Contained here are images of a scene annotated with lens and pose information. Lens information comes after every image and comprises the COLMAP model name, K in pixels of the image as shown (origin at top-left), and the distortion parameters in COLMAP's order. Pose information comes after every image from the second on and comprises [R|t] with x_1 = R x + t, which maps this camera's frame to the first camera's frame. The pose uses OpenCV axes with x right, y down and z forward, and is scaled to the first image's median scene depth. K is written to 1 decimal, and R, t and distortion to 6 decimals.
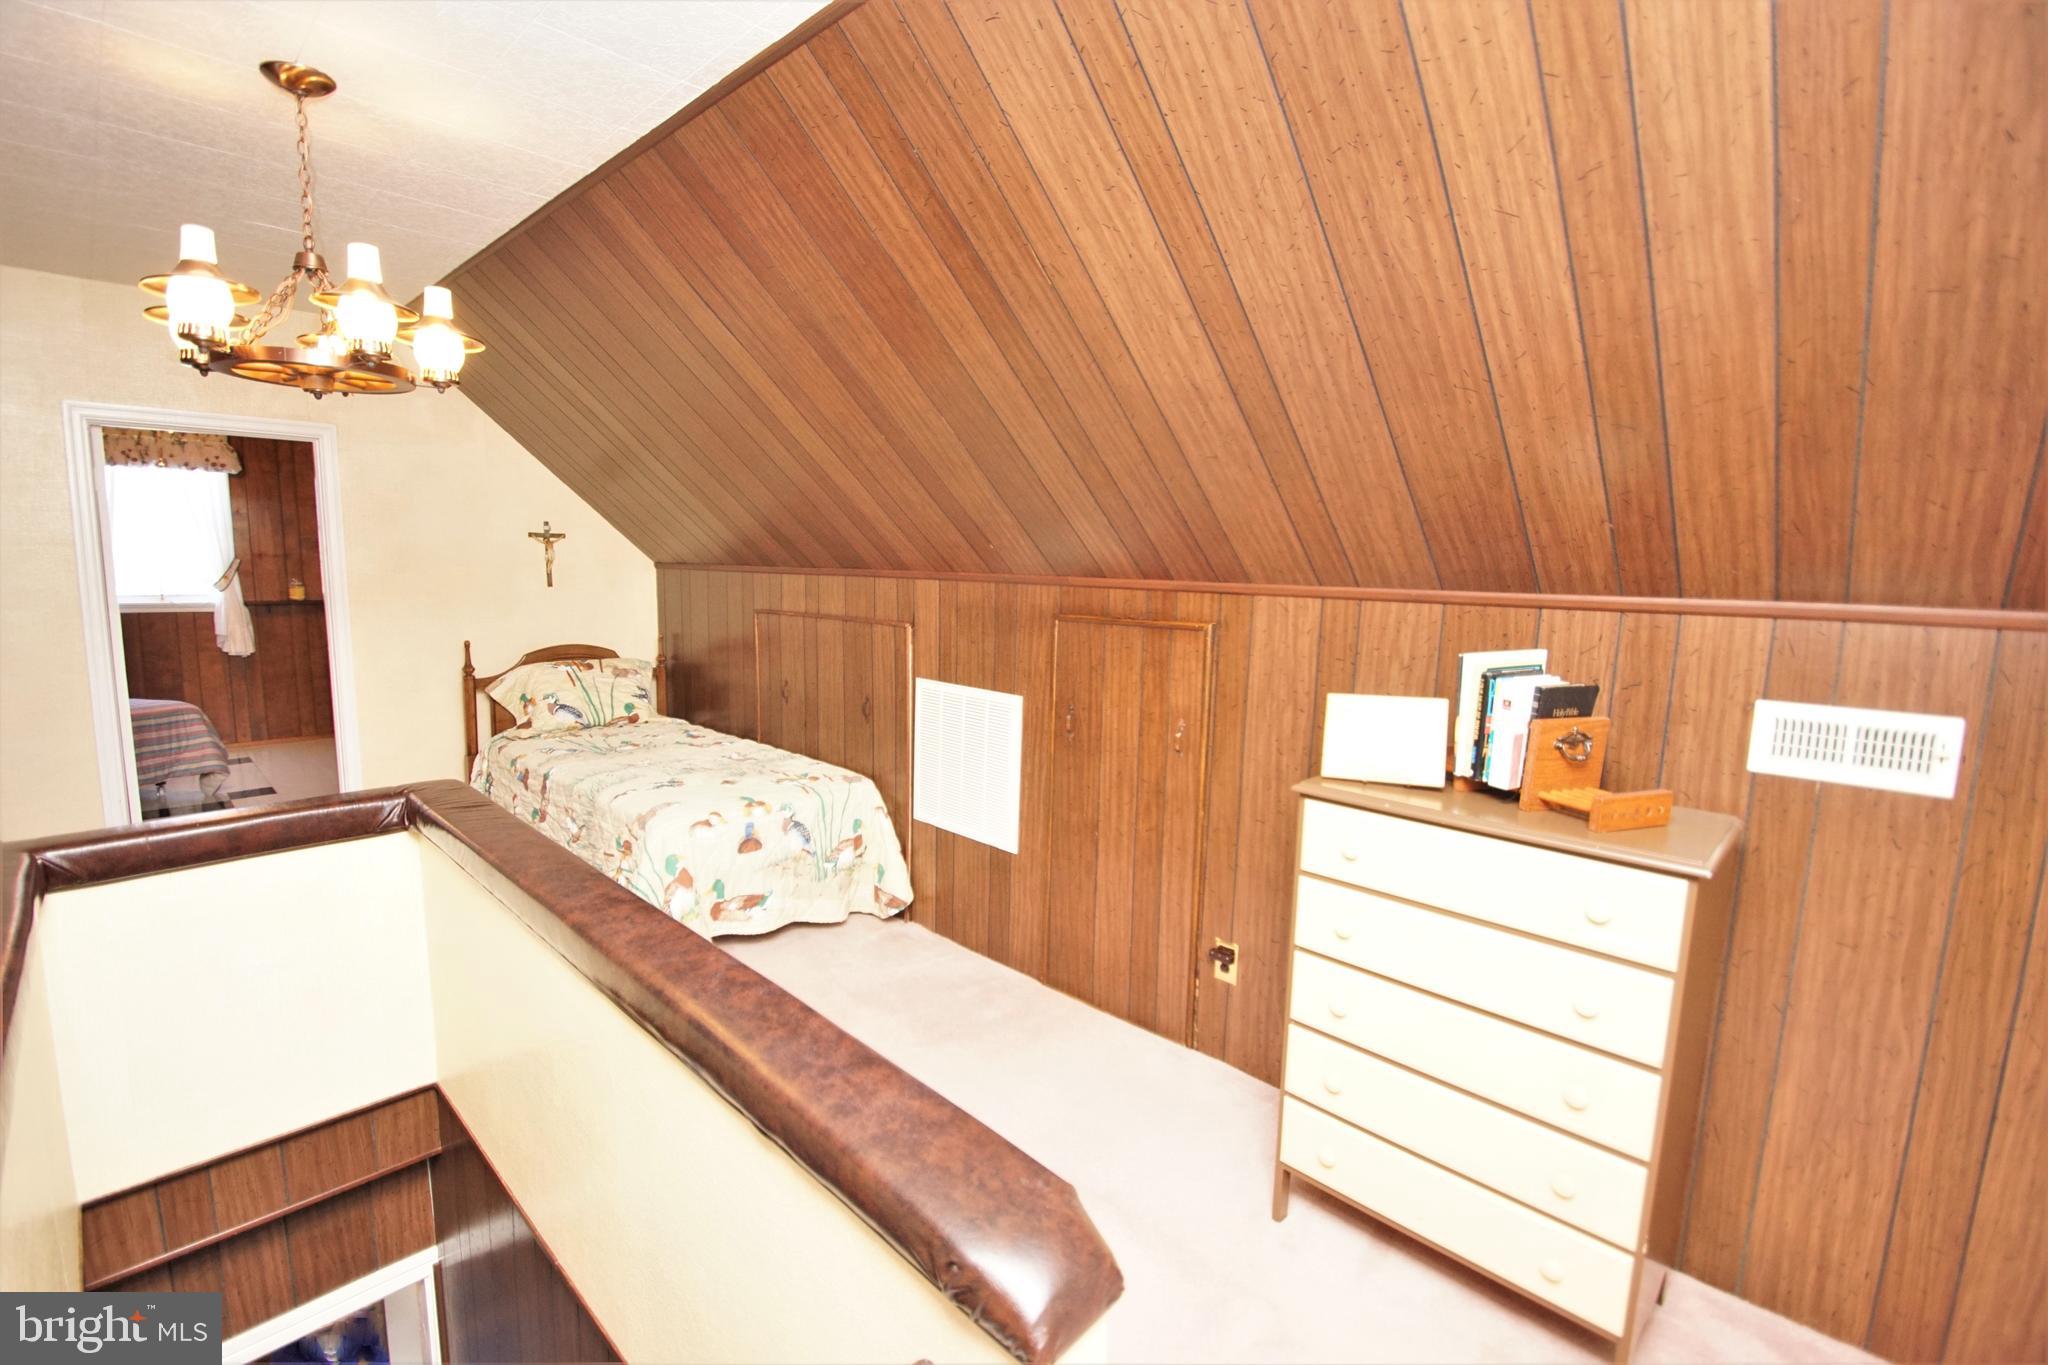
lens RADIAL K [[912.5, 0, 977.3], [0, 912.5, 684.4], [0, 0, 1]] dist [0.016305, -0.017841]
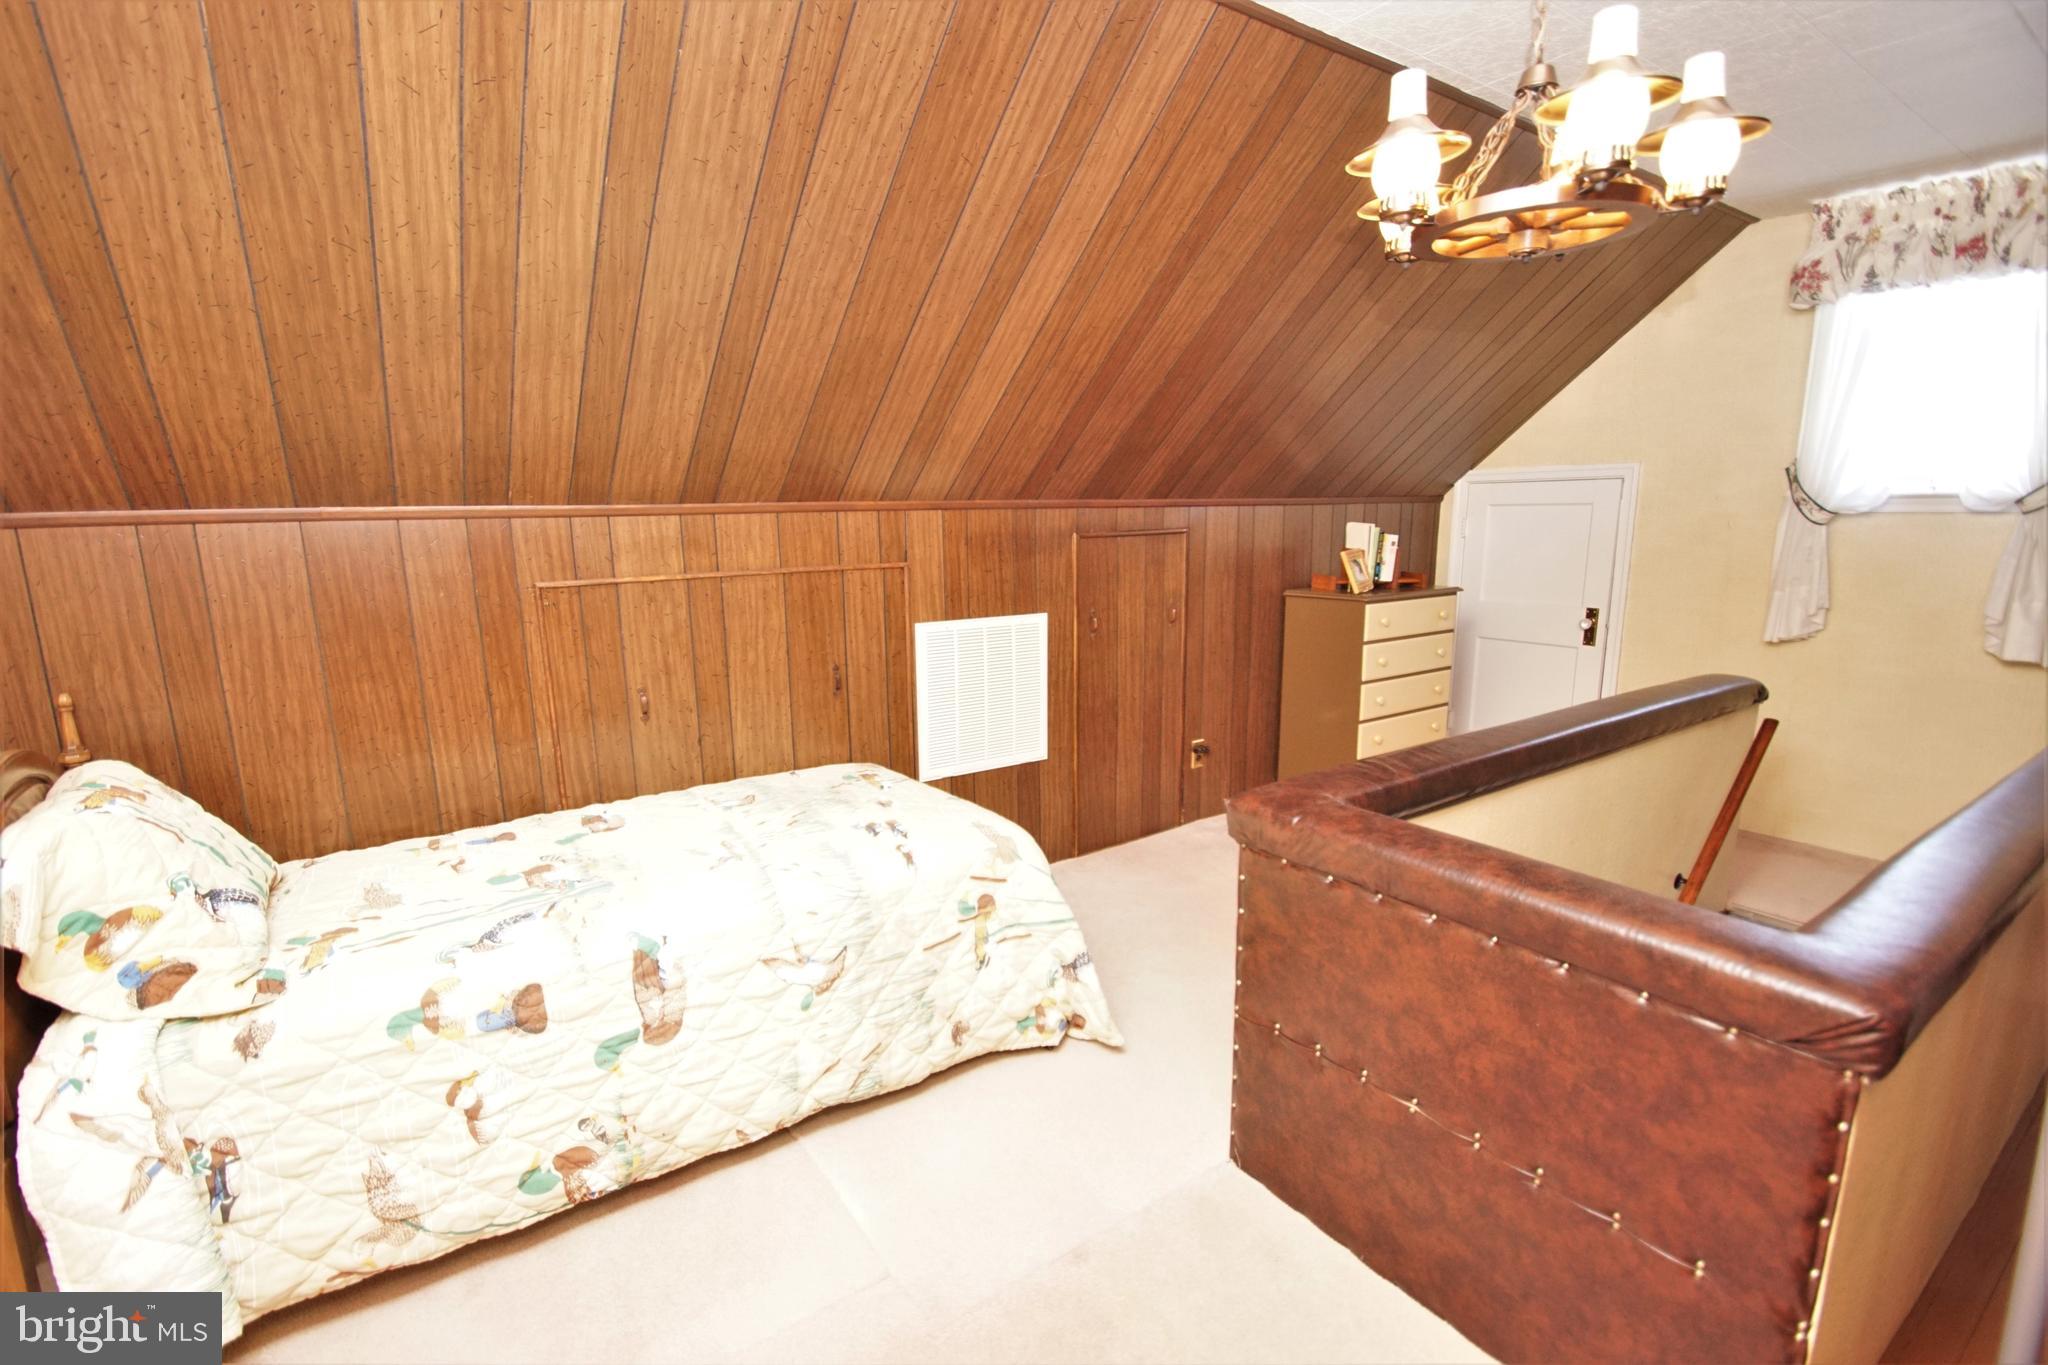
lens RADIAL K [[912.5, 0, 977.3], [0, 912.5, 684.4], [0, 0, 1]] dist [0.016305, -0.017841]
pose [[0.191832, -0.223076, 0.955739, -0.996890], [0.138794, 0.970204, 0.198594, -0.128263], [-0.971564, 0.094555, 0.217078, 0.830824]]
